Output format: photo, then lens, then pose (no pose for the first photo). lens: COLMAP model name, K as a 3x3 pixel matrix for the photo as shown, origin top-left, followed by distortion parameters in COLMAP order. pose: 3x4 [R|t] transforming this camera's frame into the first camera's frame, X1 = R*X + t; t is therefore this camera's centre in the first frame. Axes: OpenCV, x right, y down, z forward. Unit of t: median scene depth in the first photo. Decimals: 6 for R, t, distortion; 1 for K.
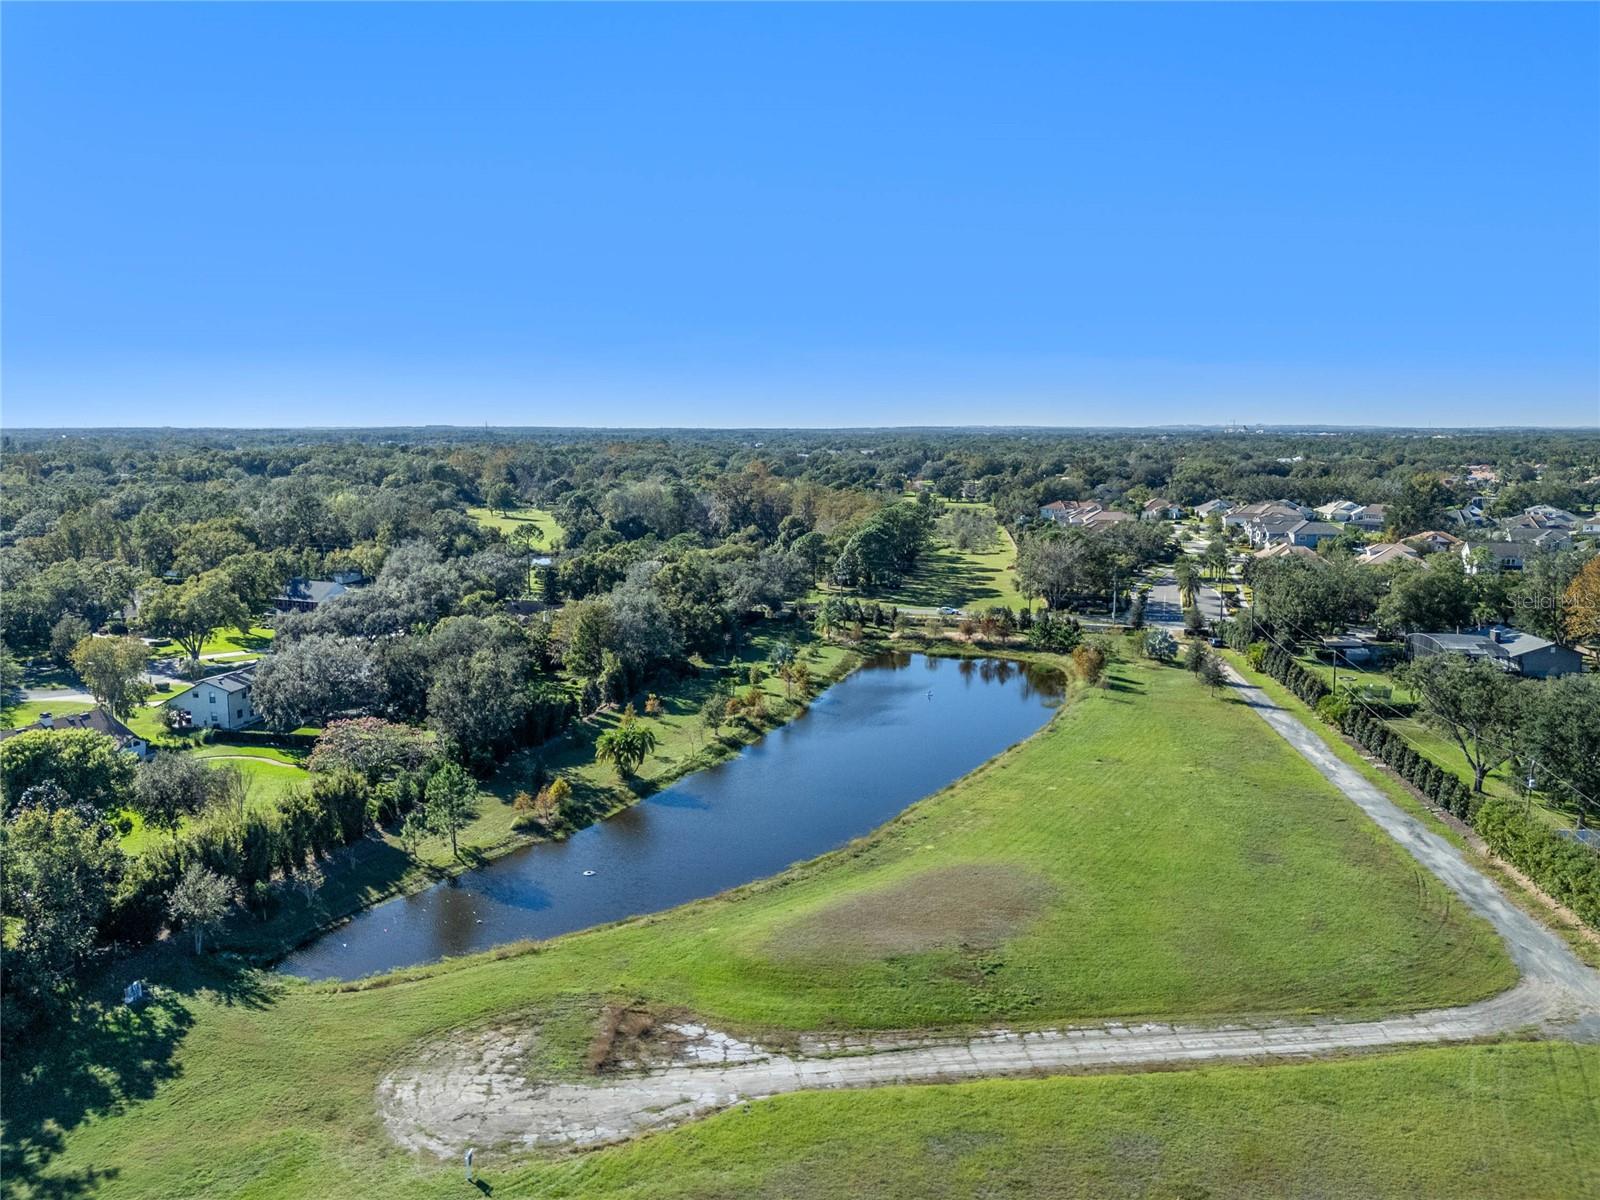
lens RADIAL K [[1231.1, 0, 800.0], [0, 1231.1, 600.0], [0, 0, 1]] dist [0.043257, -0.071465]
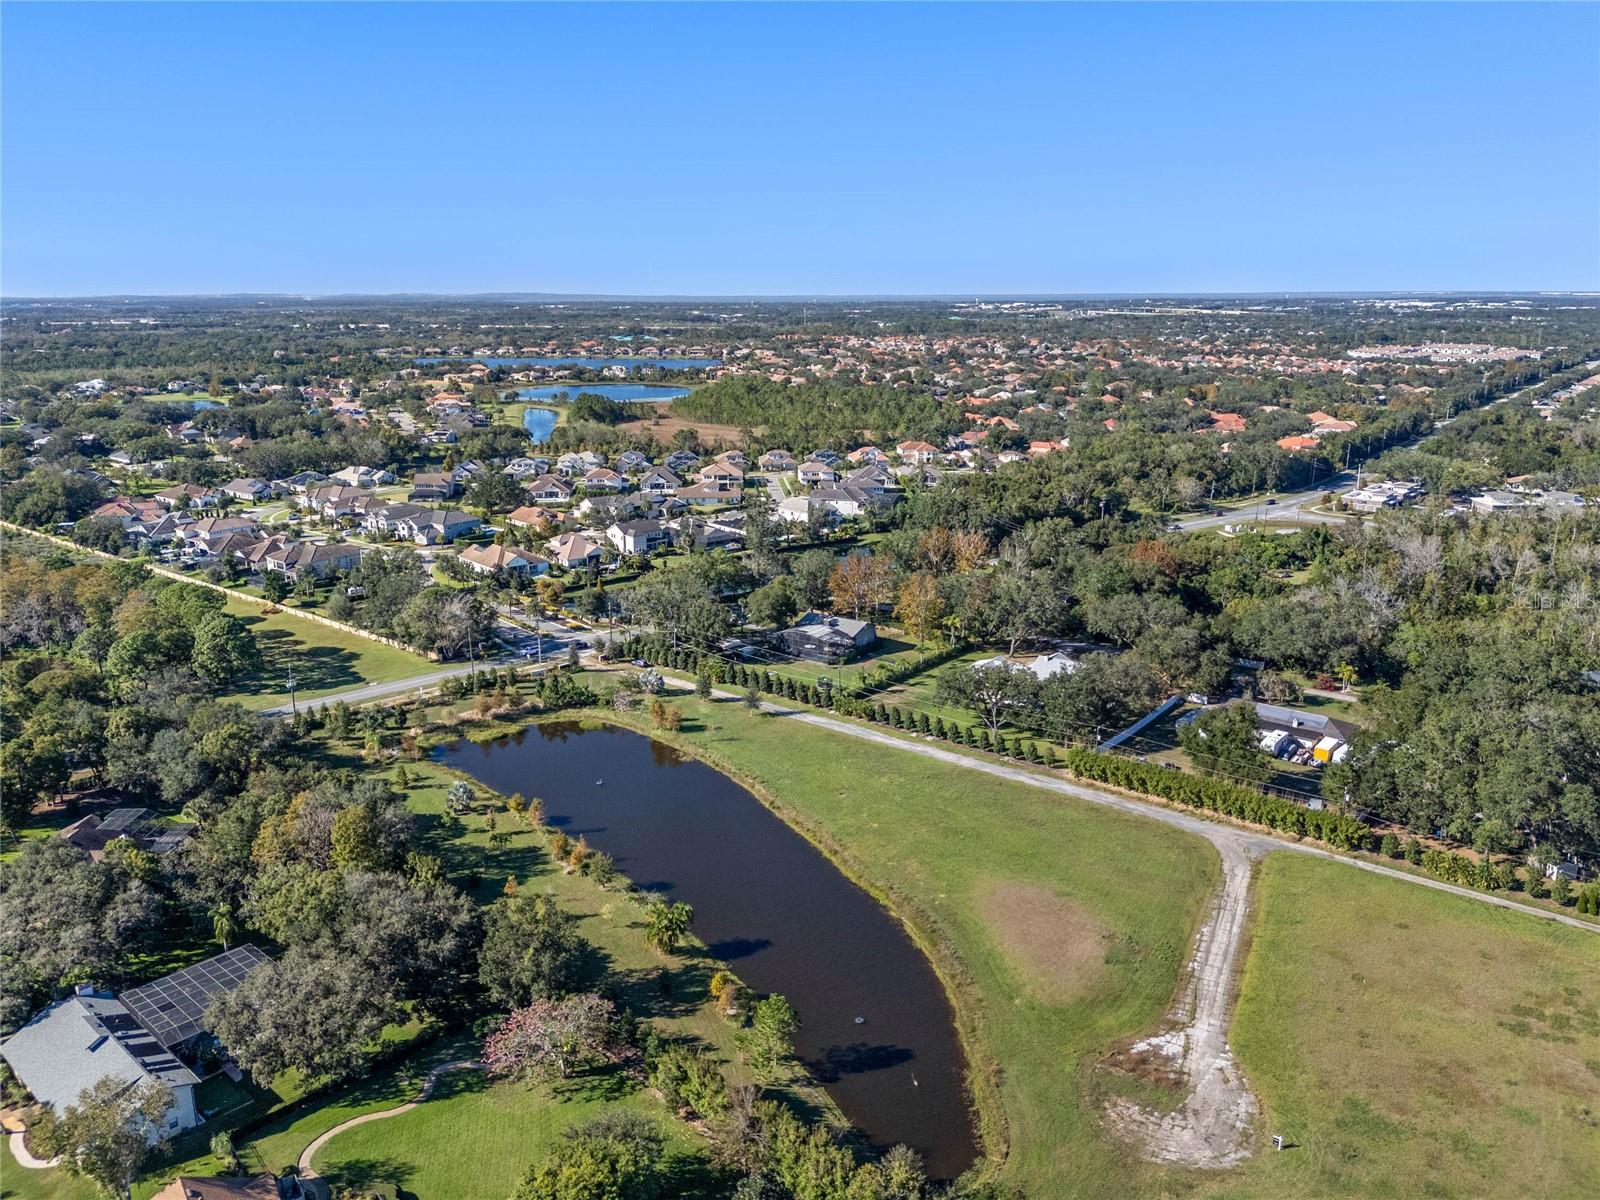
lens RADIAL K [[1204.4, 0, 801.3], [0, 1204.4, 638.7], [0, 0, 1]] dist [0.053472, -0.082025]
pose [[0.528555, -0.236527, 0.815282, -1.507110], [0.121193, 0.971587, 0.203302, -0.575815], [-0.840204, -0.008650, 0.542202, 0.465890]]
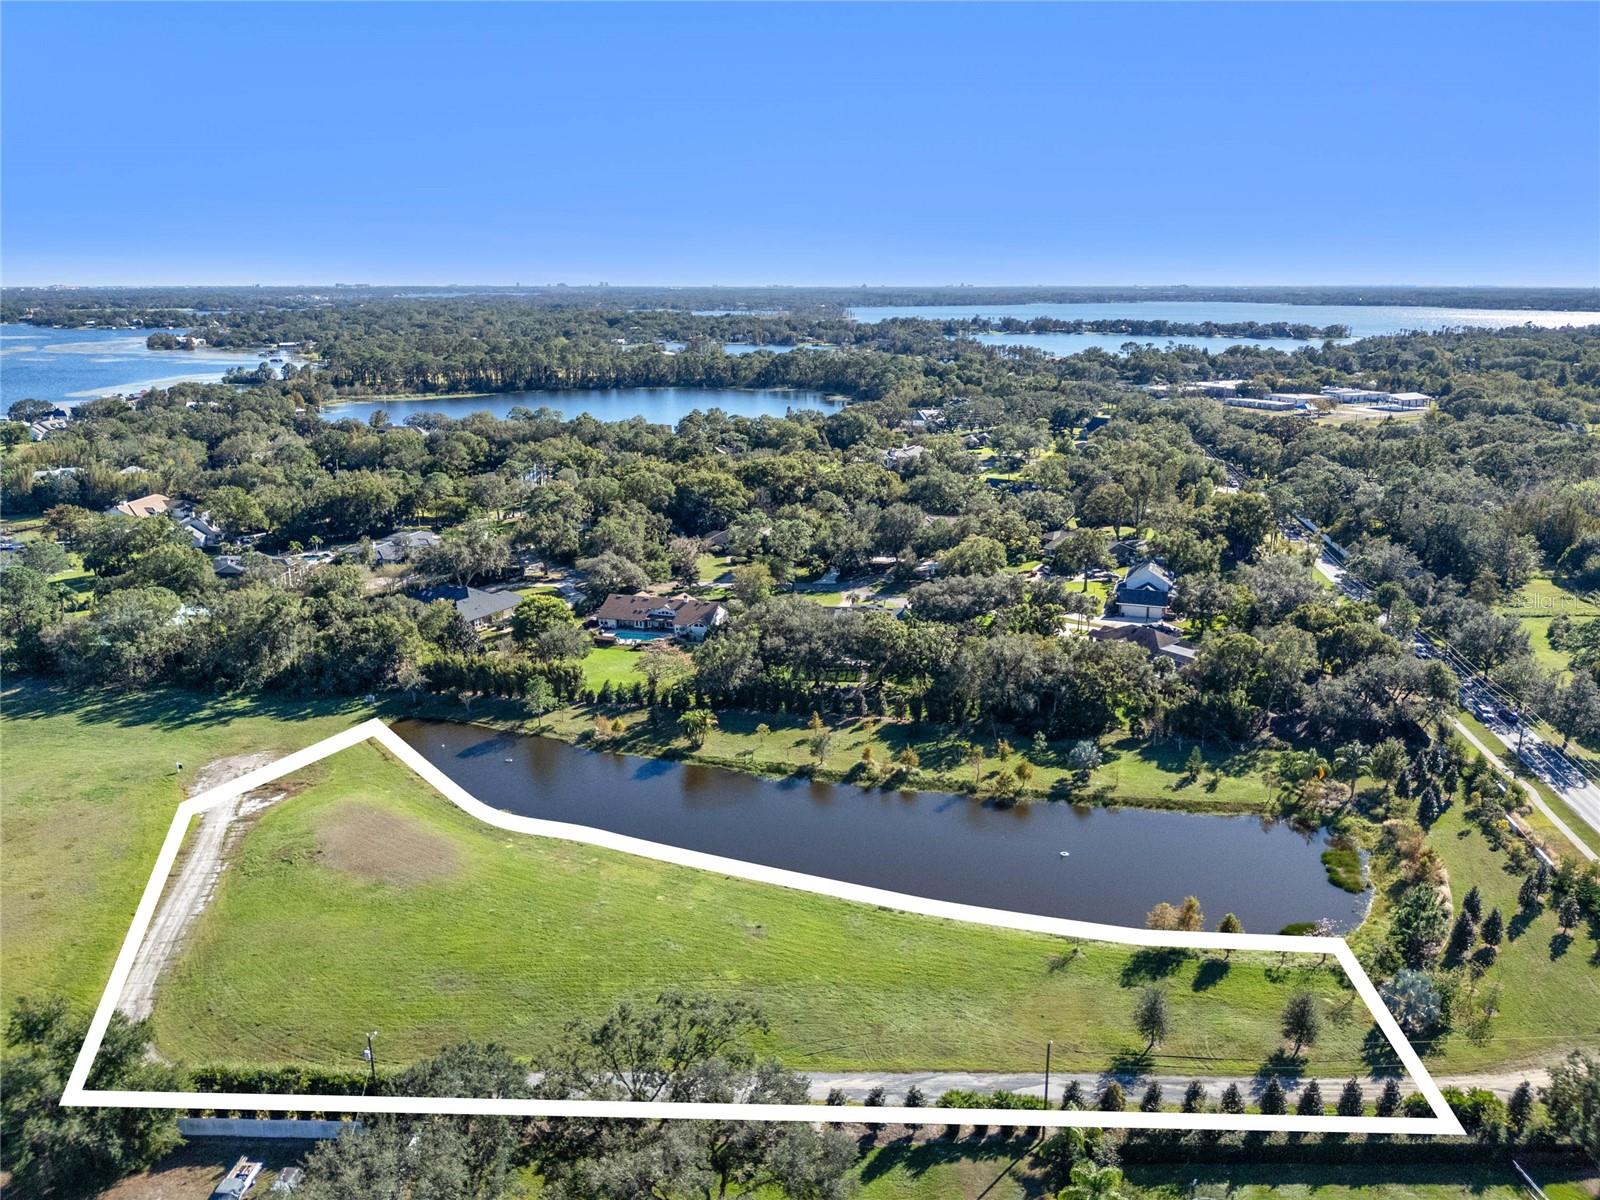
lens RADIAL K [[1191.4, 0, 800.0], [0, 1191.4, 600.0], [0, 0, 1]] dist [0.063886, -0.117422]
pose [[0.109248, 0.255080, -0.960728, 1.797702], [-0.141382, 0.960674, 0.238989, -0.564045], [0.983908, 0.109721, 0.141016, 1.482458]]
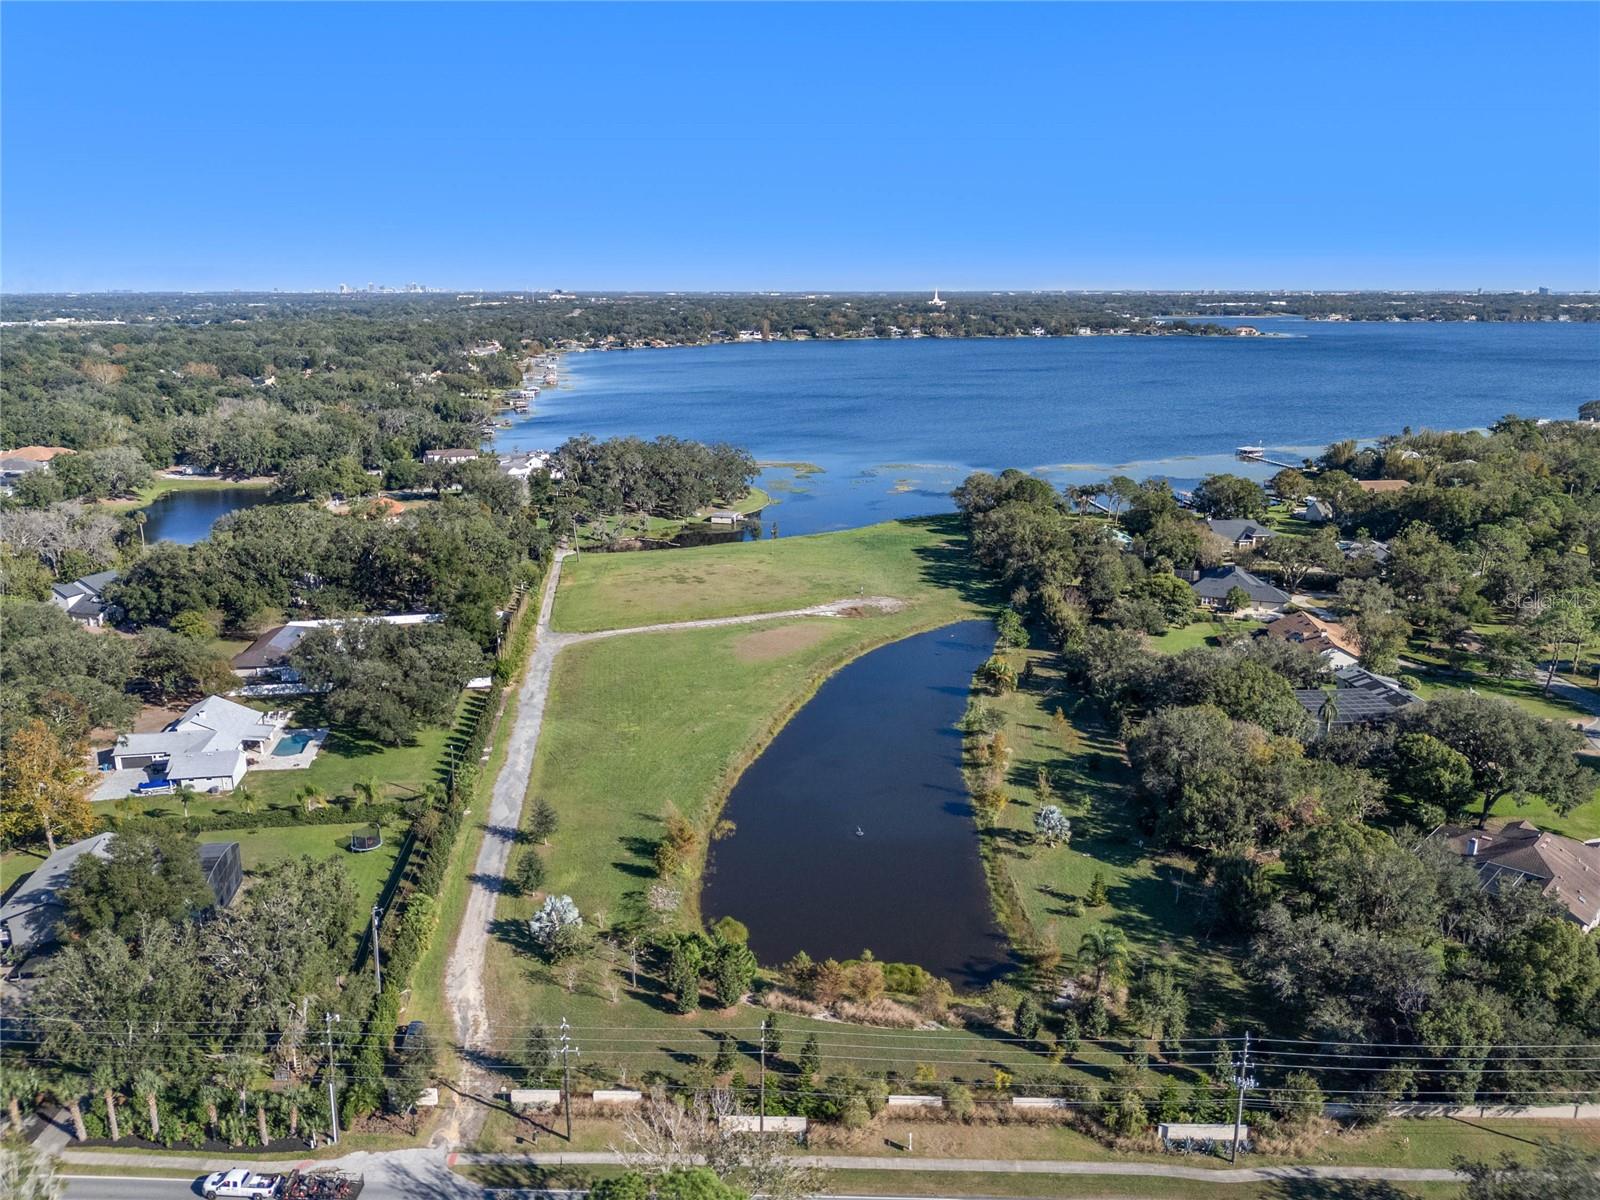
lens RADIAL K [[1205.5, 0, 800.0], [0, 1205.5, 600.0], [0, 0, 1]] dist [0.057541, -0.089374]
pose [[-0.970510, 0.061460, -0.233095, 0.730489], [-0.032587, 0.924627, 0.379476, -0.871490], [0.238849, 0.375882, -0.895357, 3.672652]]
